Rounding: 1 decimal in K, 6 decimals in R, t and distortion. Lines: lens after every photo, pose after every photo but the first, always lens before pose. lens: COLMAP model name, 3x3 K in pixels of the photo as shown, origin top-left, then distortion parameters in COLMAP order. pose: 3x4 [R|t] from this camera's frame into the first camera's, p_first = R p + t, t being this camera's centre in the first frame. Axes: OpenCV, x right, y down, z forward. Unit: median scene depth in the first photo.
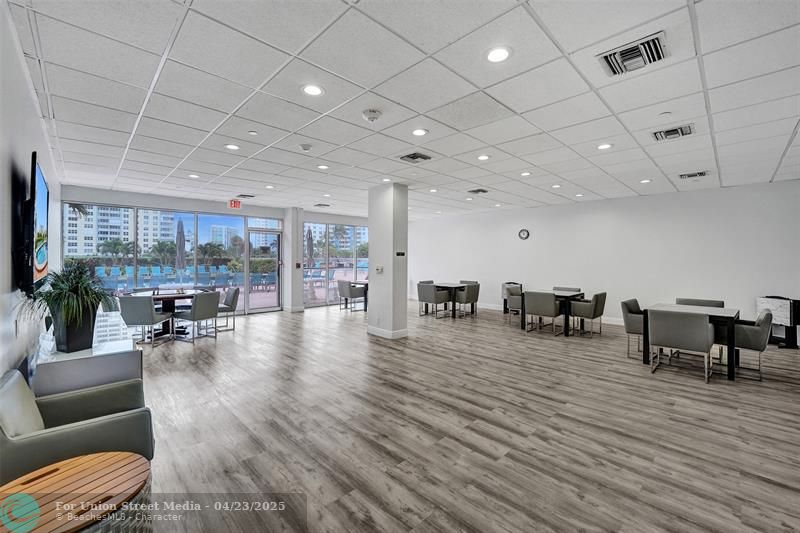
lens RADIAL K [[331.8, 0, 400.4], [0, 331.8, 264.2], [0, 0, 1]] dist [-0.018857, 0.000305]
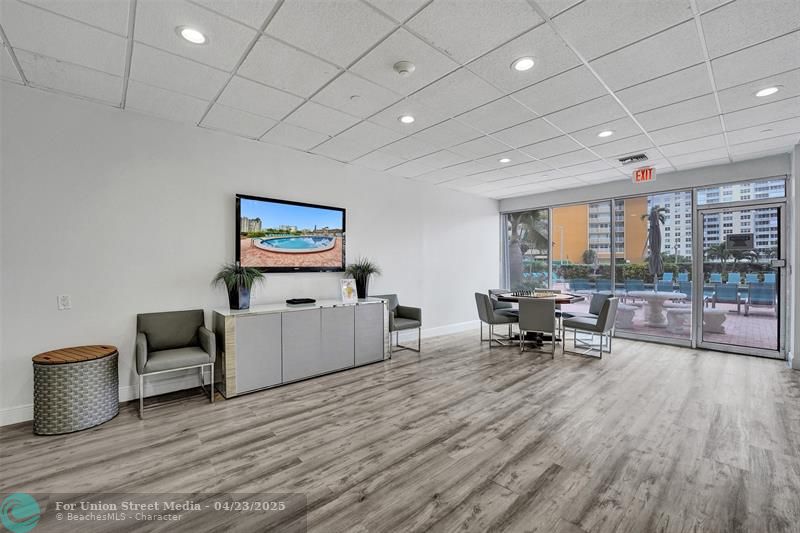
lens RADIAL K [[336.2, 0, 400.0], [0, 336.2, 266.5], [0, 0, 1]] dist [-0.015189, 0.000360]
pose [[-0.025675, -0.004435, -0.999660, 0.148115], [-0.011940, 0.999920, -0.004130, 0.009248], [0.999599, 0.011830, -0.025726, 0.416422]]
